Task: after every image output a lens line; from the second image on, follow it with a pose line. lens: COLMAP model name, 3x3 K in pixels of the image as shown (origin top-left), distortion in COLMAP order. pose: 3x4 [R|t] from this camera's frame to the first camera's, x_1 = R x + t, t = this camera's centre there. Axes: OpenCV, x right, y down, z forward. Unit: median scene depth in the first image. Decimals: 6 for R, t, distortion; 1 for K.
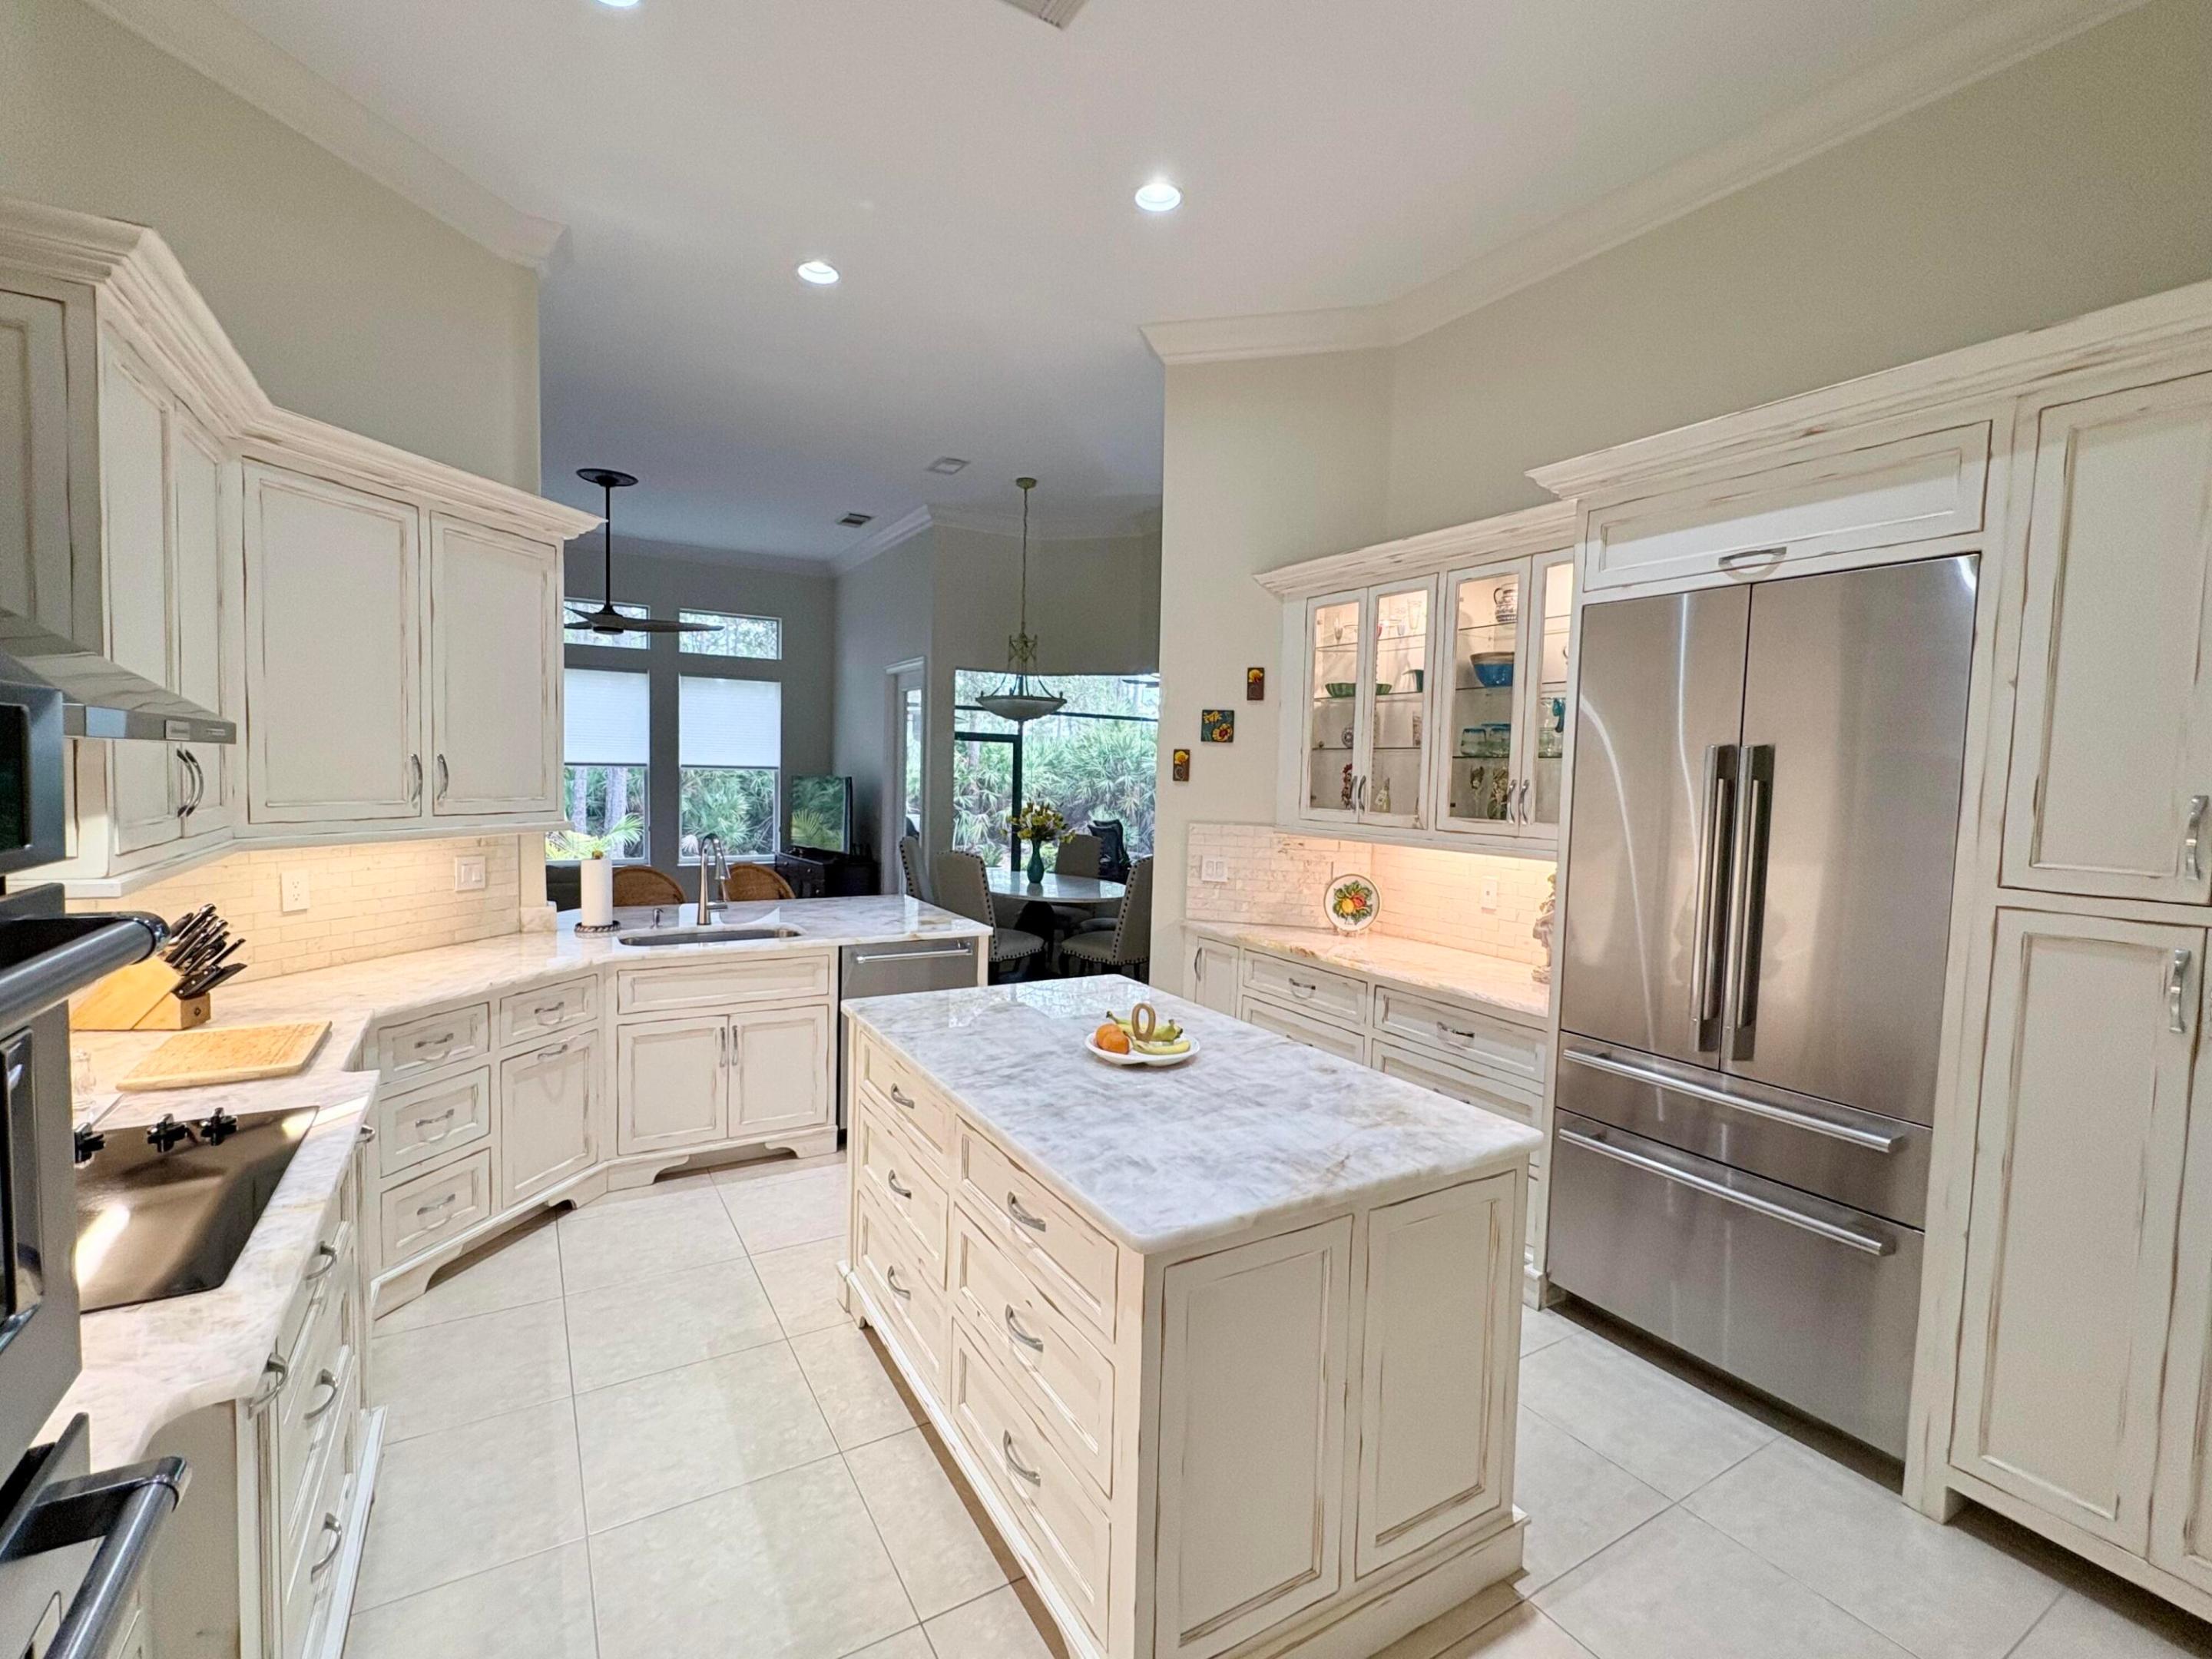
lens RADIAL K [[984.9, 0, 1097.4], [0, 984.9, 825.9], [0, 0, 1]] dist [-0.000274, 0.000683]
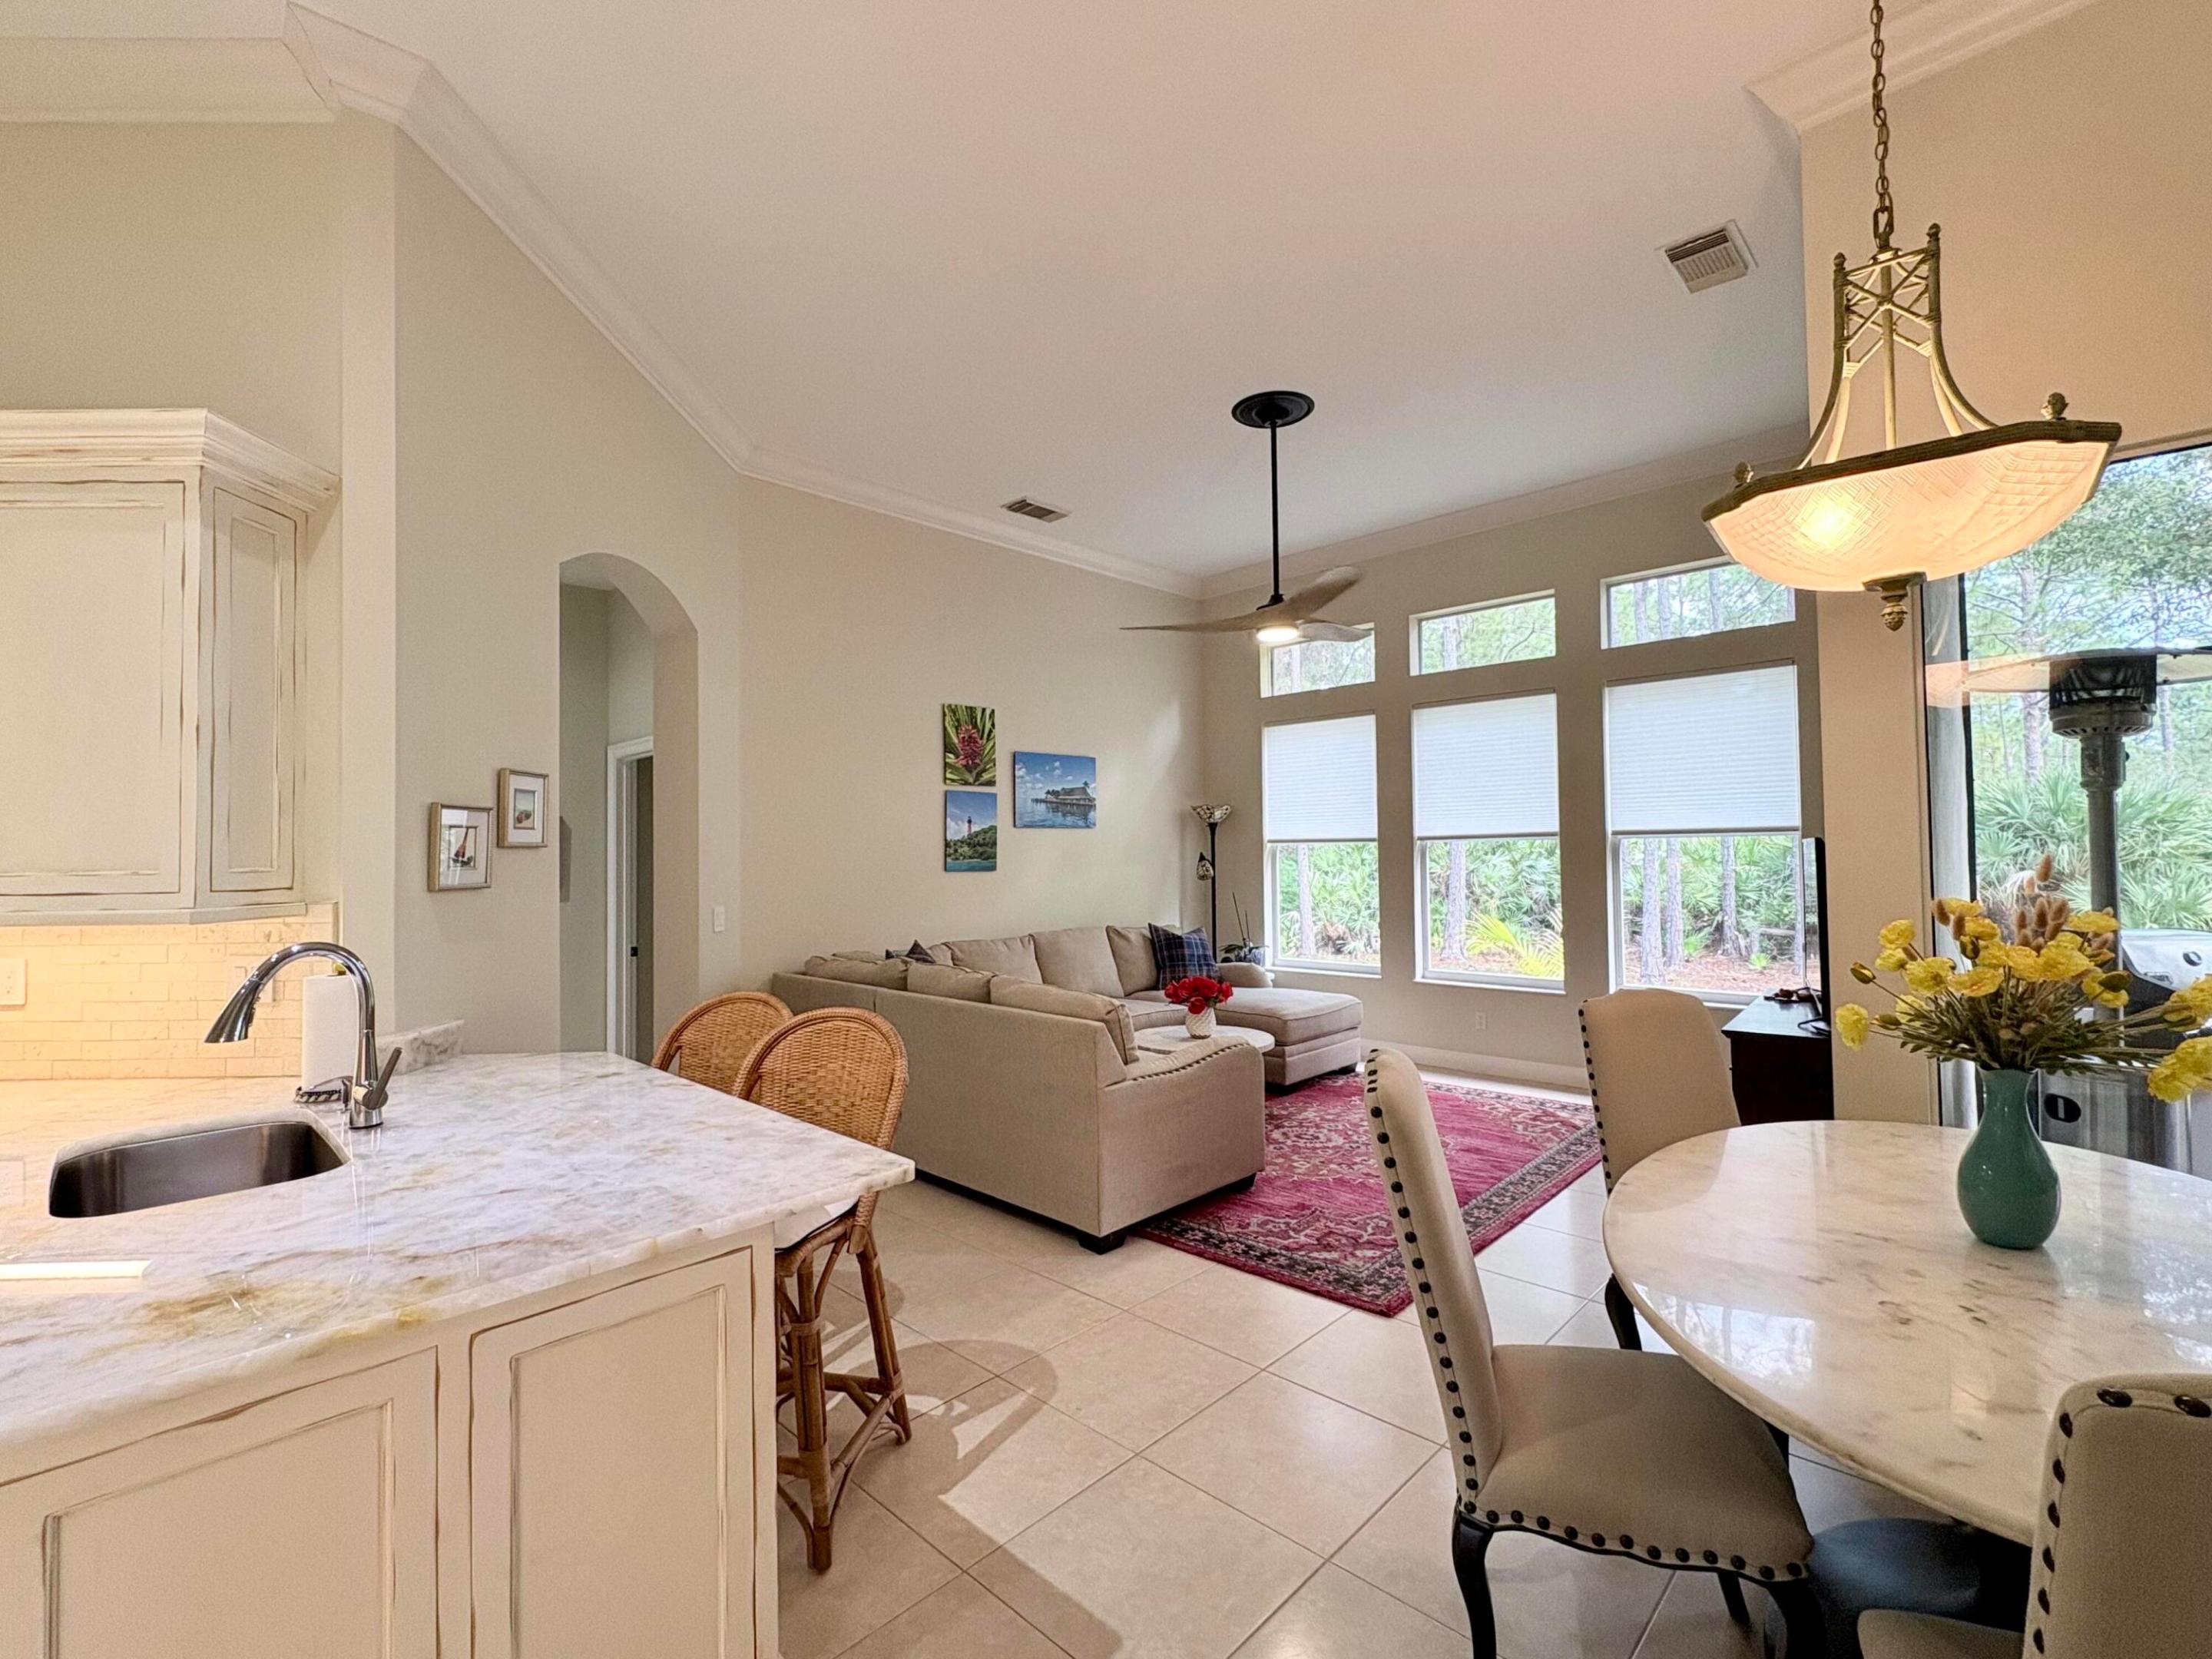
lens RADIAL K [[984.9, 0, 1103.8], [0, 984.9, 831.2], [0, 0, 1]] dist [-0.000274, 0.000683]
pose [[0.263198, -0.051050, -0.963390, 0.261310], [-0.033729, 0.997502, -0.062072, -0.043595], [0.964152, 0.048832, 0.260819, 1.718715]]
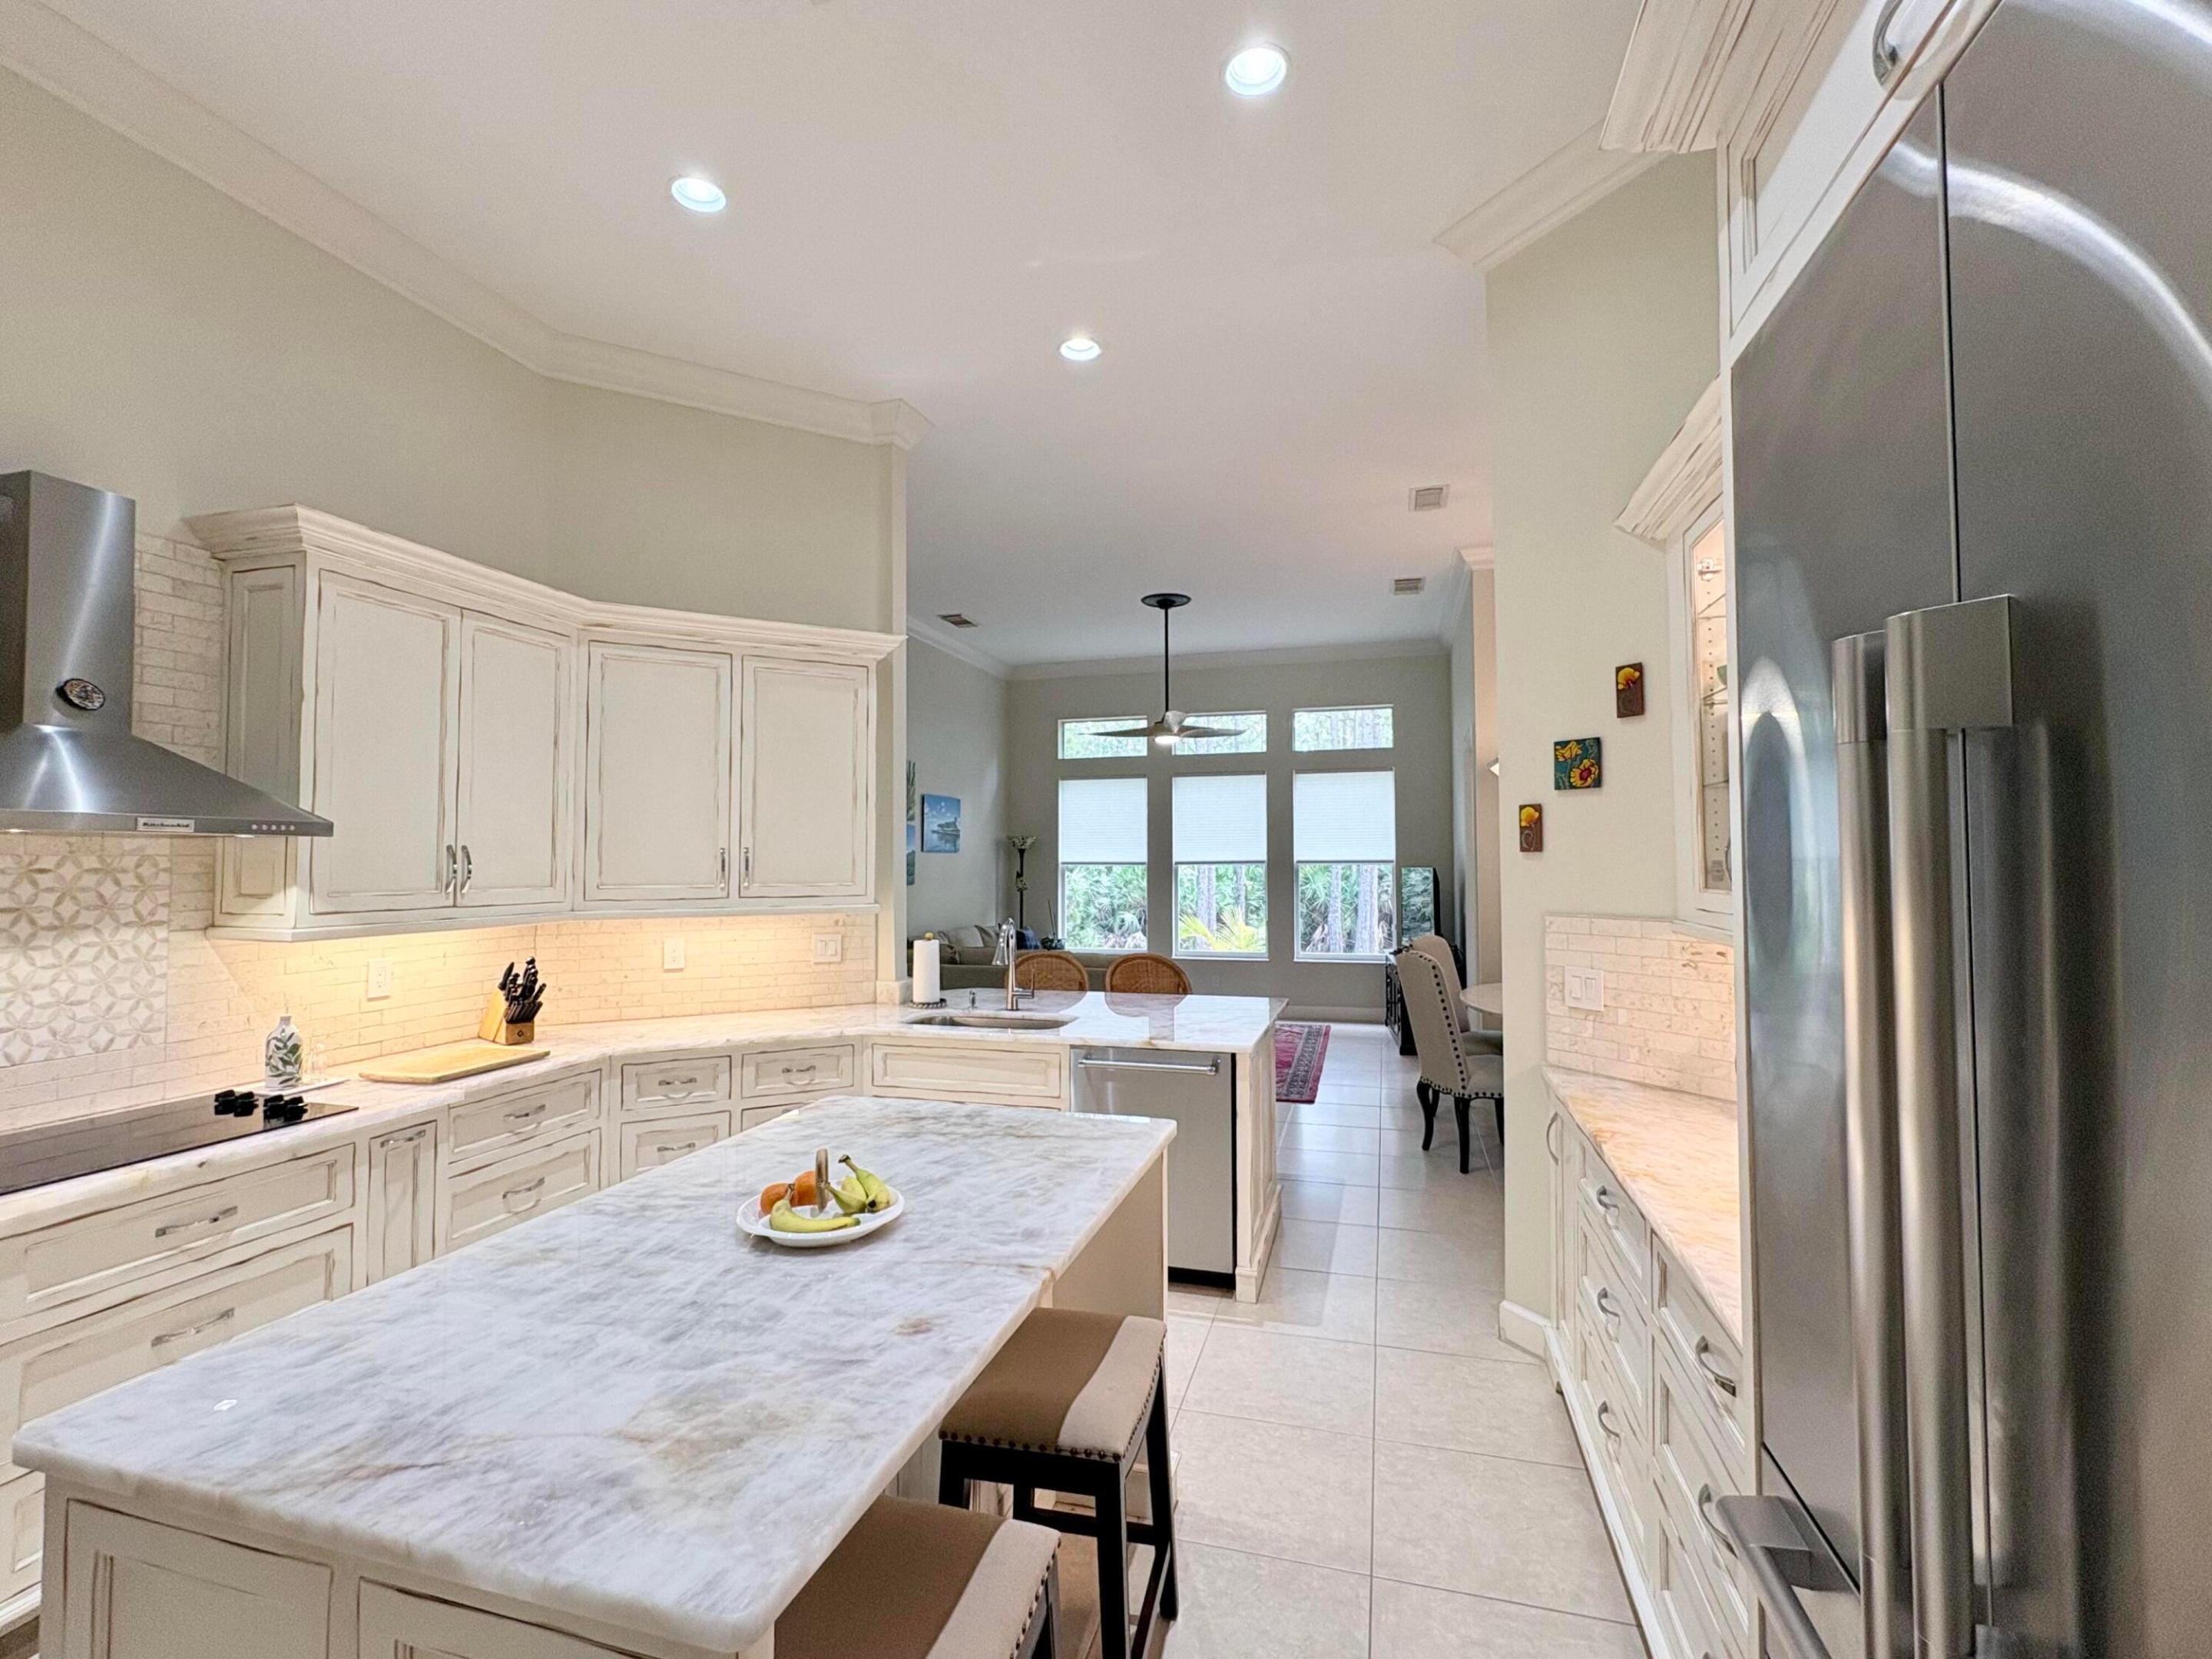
lens RADIAL K [[984.9, 0, 1101.2], [0, 984.9, 828.1], [0, 0, 1]] dist [-0.000274, 0.000683]
pose [[0.685734, -0.054351, -0.725820, 0.564920], [-0.019896, 0.995436, -0.093338, 0.009713], [0.727580, 0.078446, 0.681523, 0.513516]]
